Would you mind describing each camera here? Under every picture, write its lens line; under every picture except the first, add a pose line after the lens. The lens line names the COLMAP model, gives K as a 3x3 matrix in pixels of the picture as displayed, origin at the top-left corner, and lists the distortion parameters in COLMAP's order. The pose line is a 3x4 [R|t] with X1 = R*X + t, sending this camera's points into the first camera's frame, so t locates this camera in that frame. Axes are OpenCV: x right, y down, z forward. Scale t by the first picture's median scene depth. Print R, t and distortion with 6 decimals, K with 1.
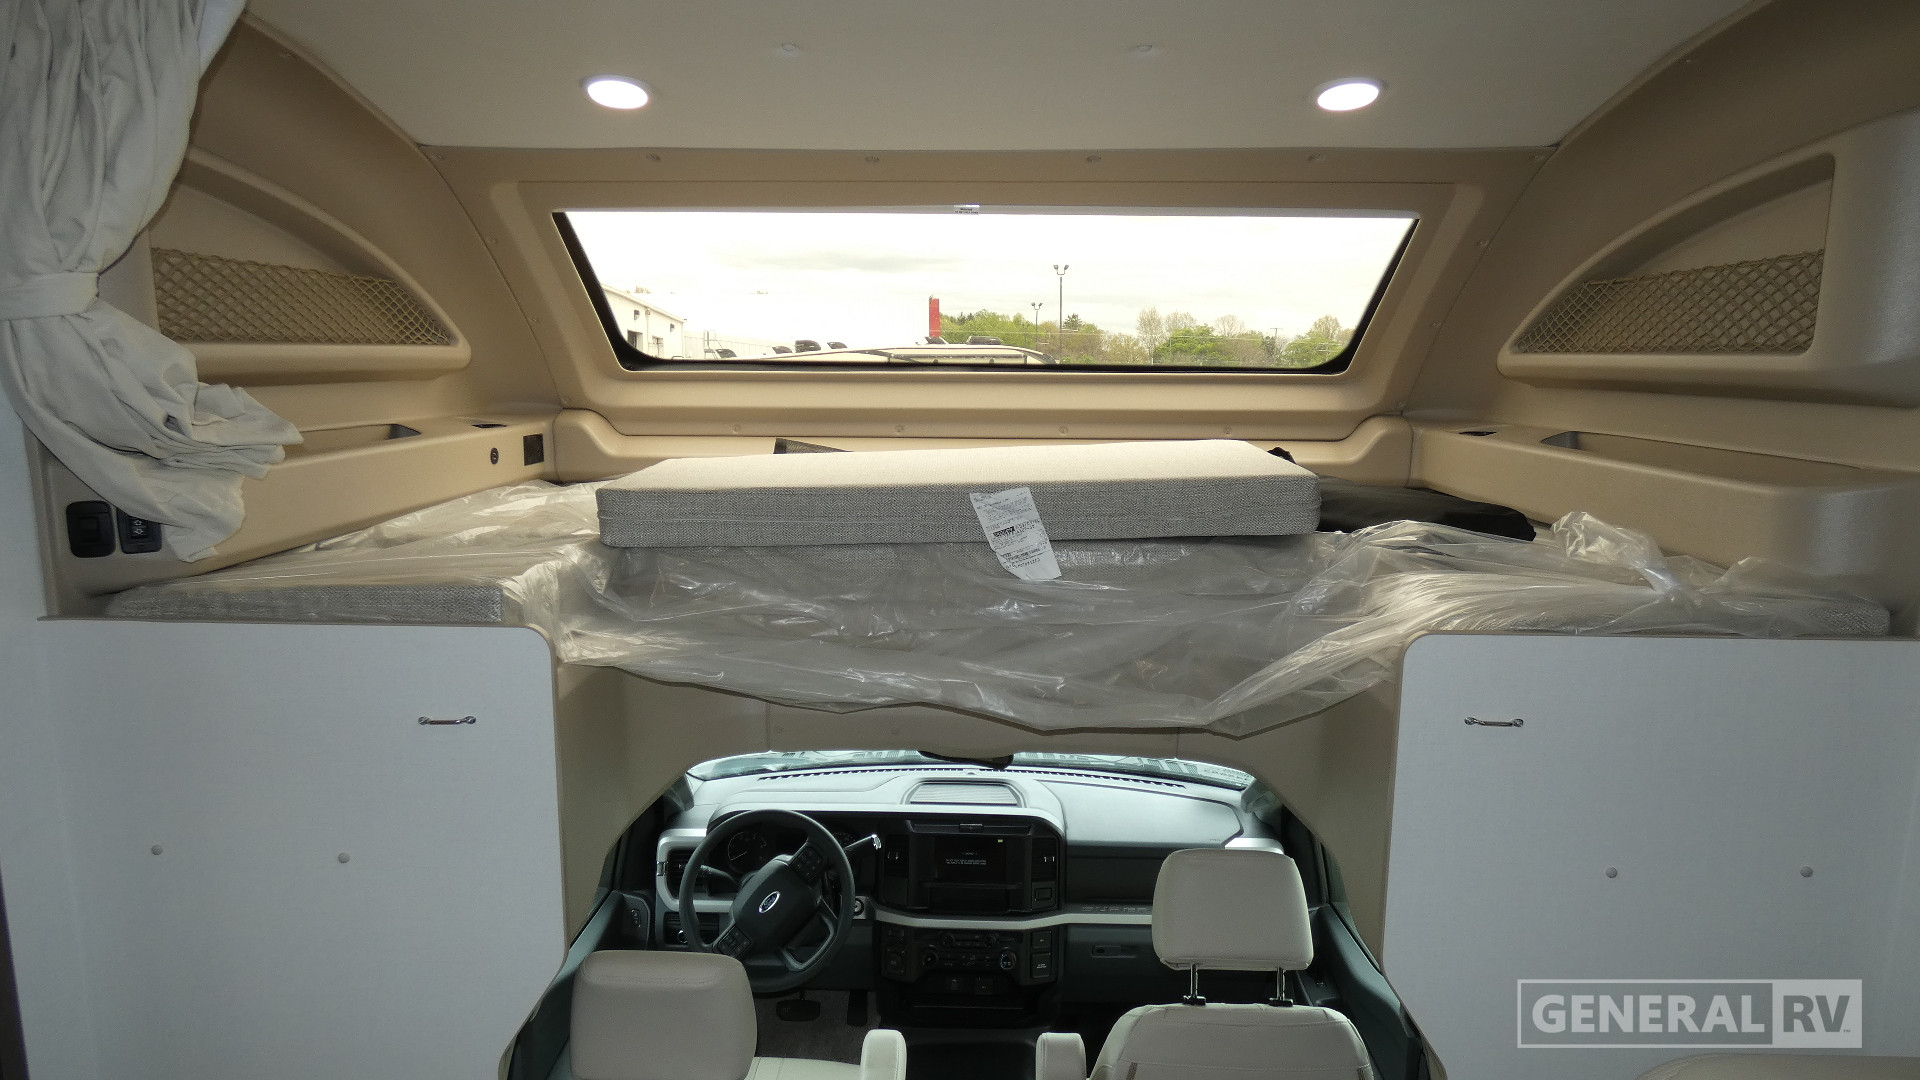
lens RADIAL K [[1154.1, 0, 964.9], [0, 1154.1, 542.6], [0, 0, 1]] dist [0.002244, -0.003837]
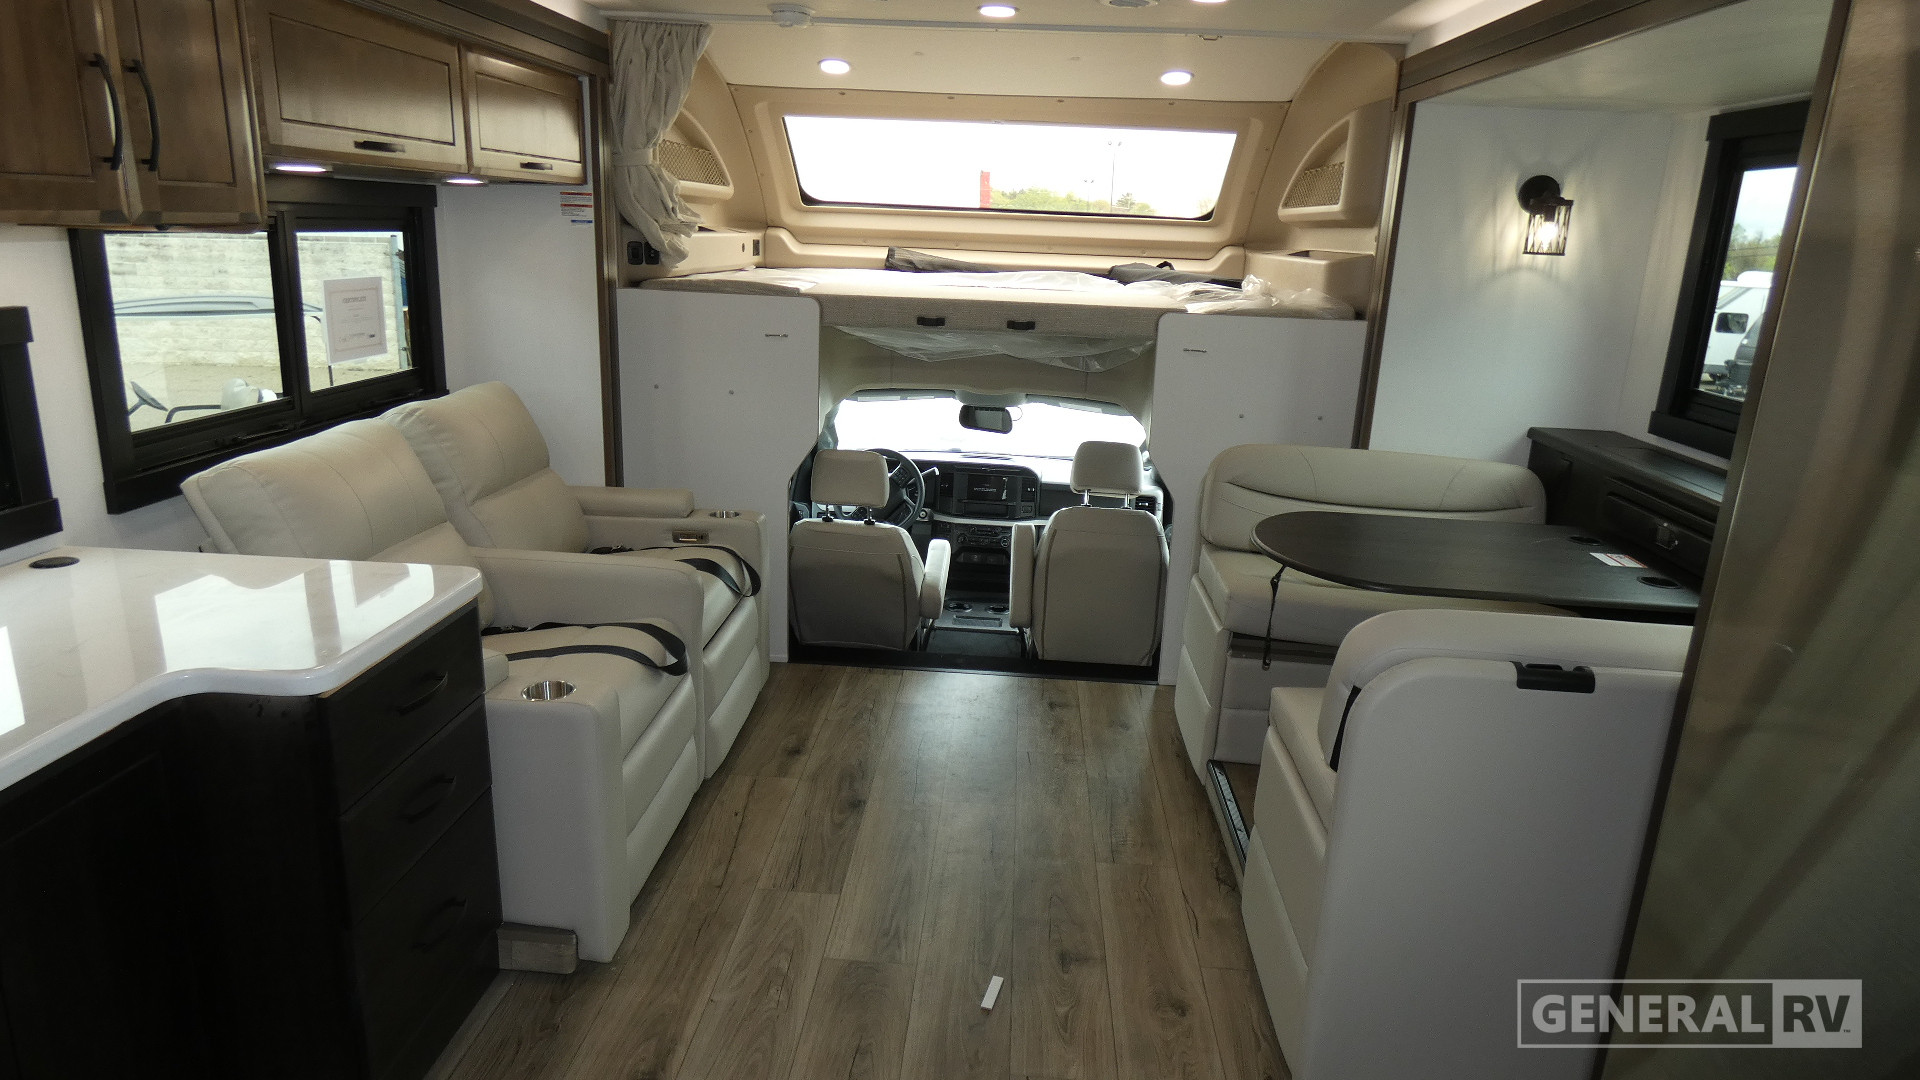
lens RADIAL K [[1154.1, 0, 959.9], [0, 1154.1, 532.9], [0, 0, 1]] dist [0.002244, -0.003837]
pose [[0.998423, 0.042861, -0.036263, 0.030756], [-0.039246, 0.994692, 0.095123, 0.176095], [0.040148, -0.093550, 0.994805, -0.817694]]
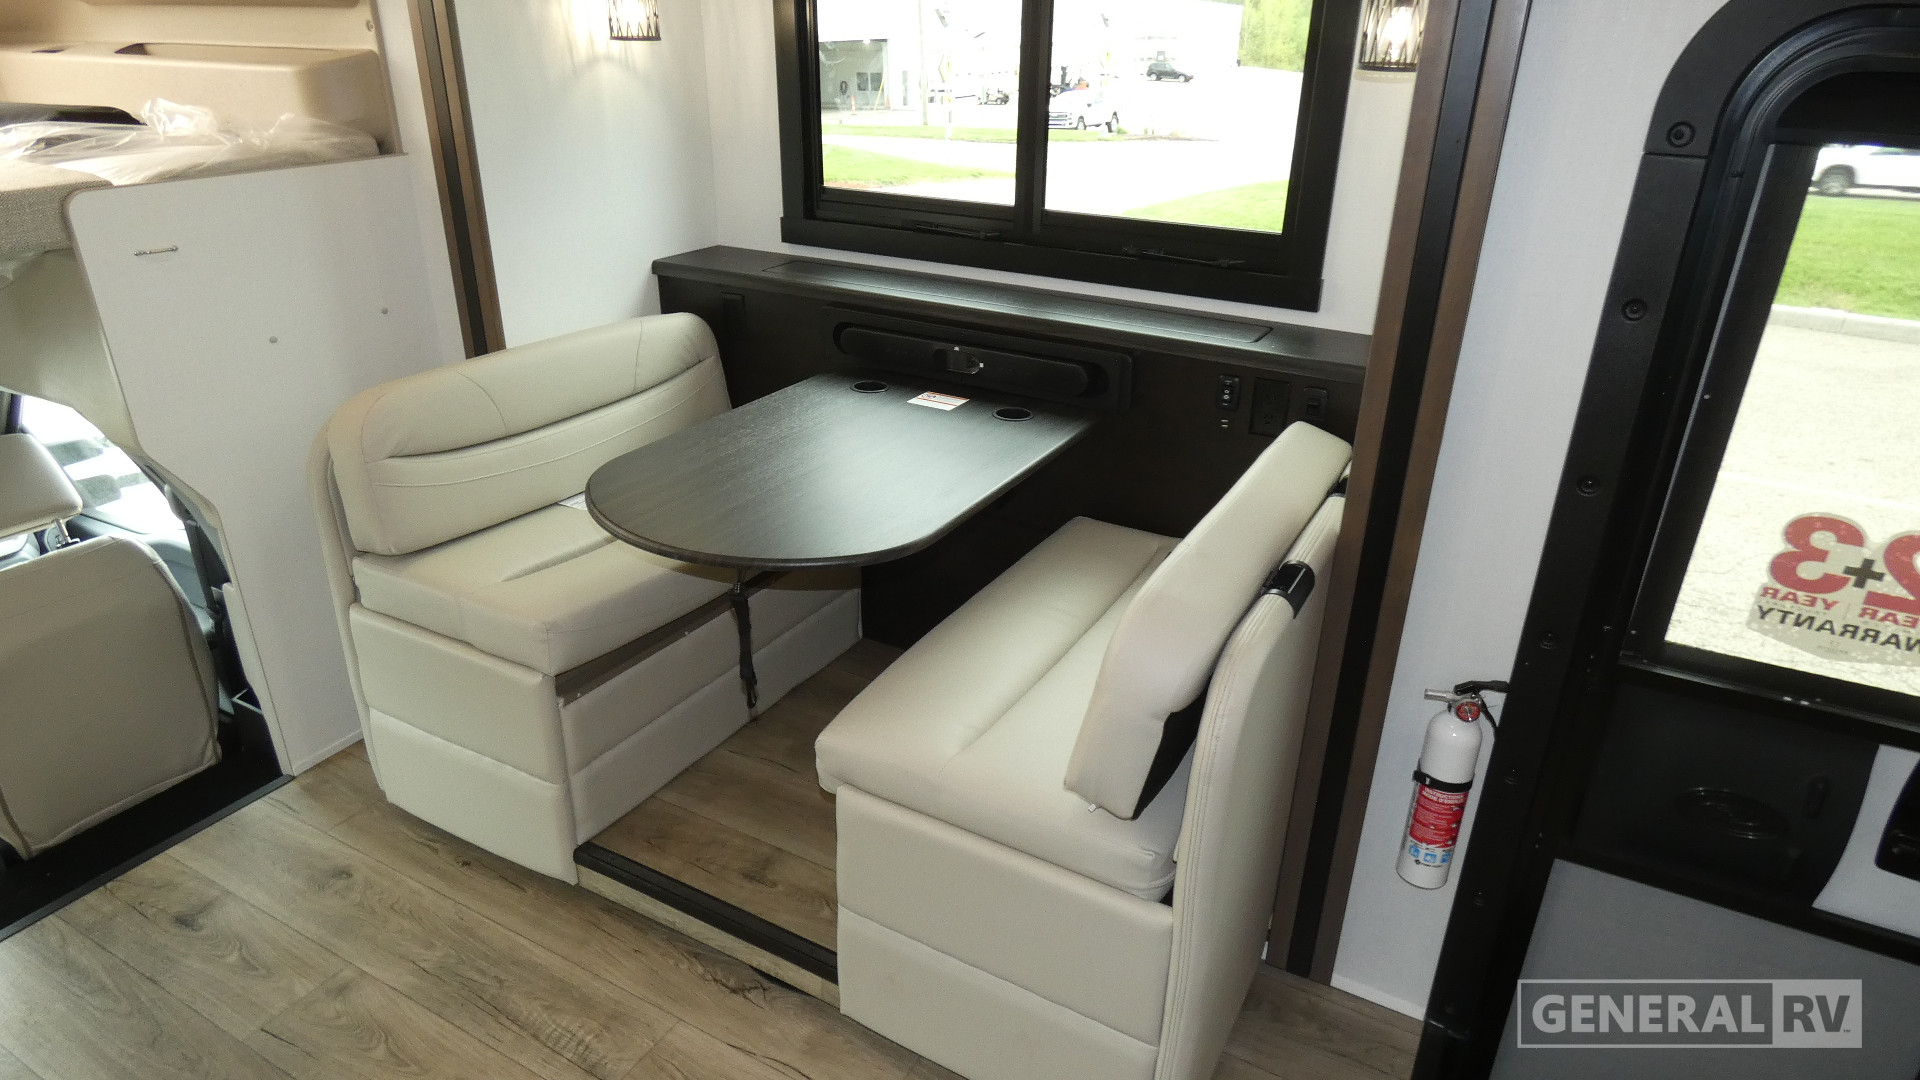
lens RADIAL K [[1154.1, 0, 956.8], [0, 1154.1, 532.9], [0, 0, 1]] dist [0.002244, -0.003837]
pose [[0.483653, -0.368001, 0.794138, -0.168684], [0.137624, 0.928005, 0.346218, 0.065325], [-0.864373, -0.058157, 0.499478, -0.304257]]
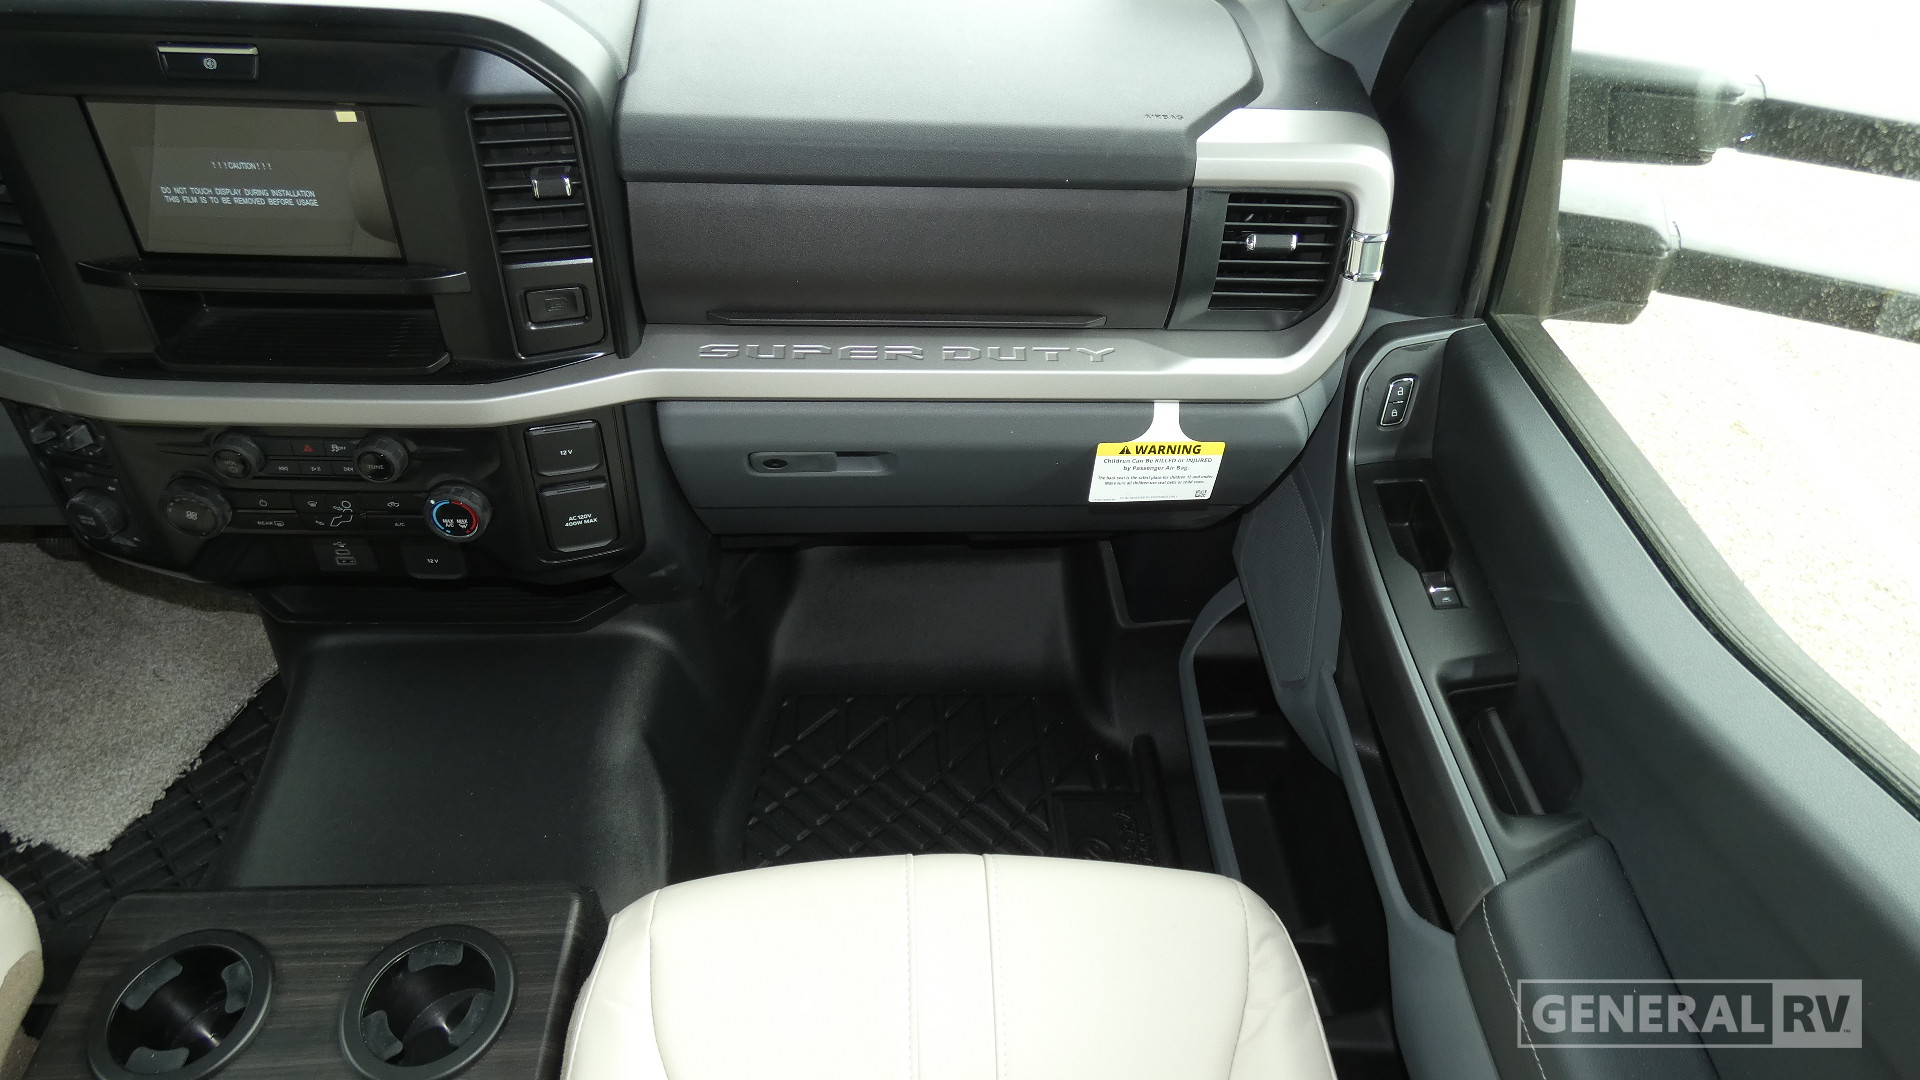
lens RADIAL K [[1154.1, 0, 961.9], [0, 1154.1, 537.4], [0, 0, 1]] dist [0.002244, -0.003837]
pose [[0.997271, -0.019517, 0.071197, 0.149683], [-0.025912, 0.810520, 0.585137, 0.182288], [-0.069127, -0.585385, 0.807803, 0.736155]]
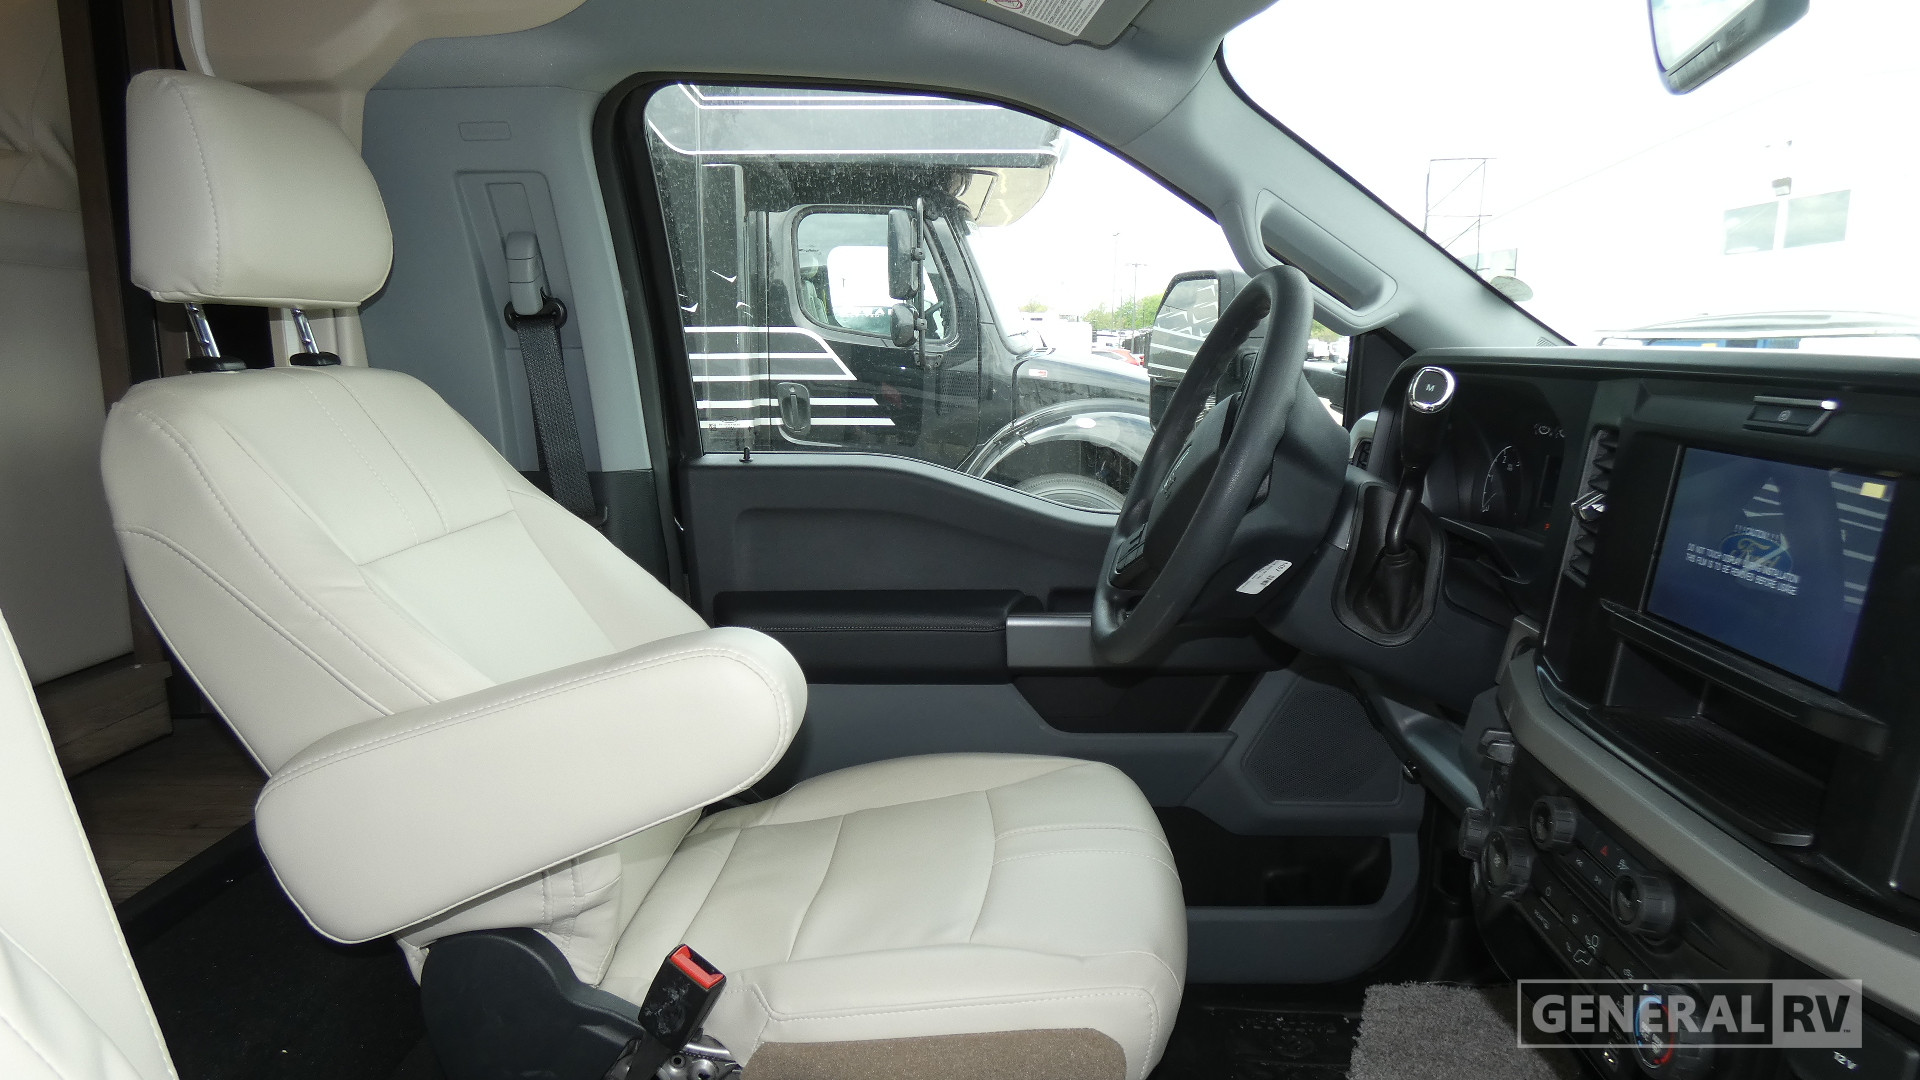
lens RADIAL K [[1154.1, 0, 960.7], [0, 1154.1, 544.8], [0, 0, 1]] dist [0.002244, -0.003837]
pose [[-0.013525, 0.161358, -0.986803, 0.228356], [-0.157598, 0.974214, 0.161460, 0.263569], [0.987411, 0.157702, 0.012253, 0.858477]]
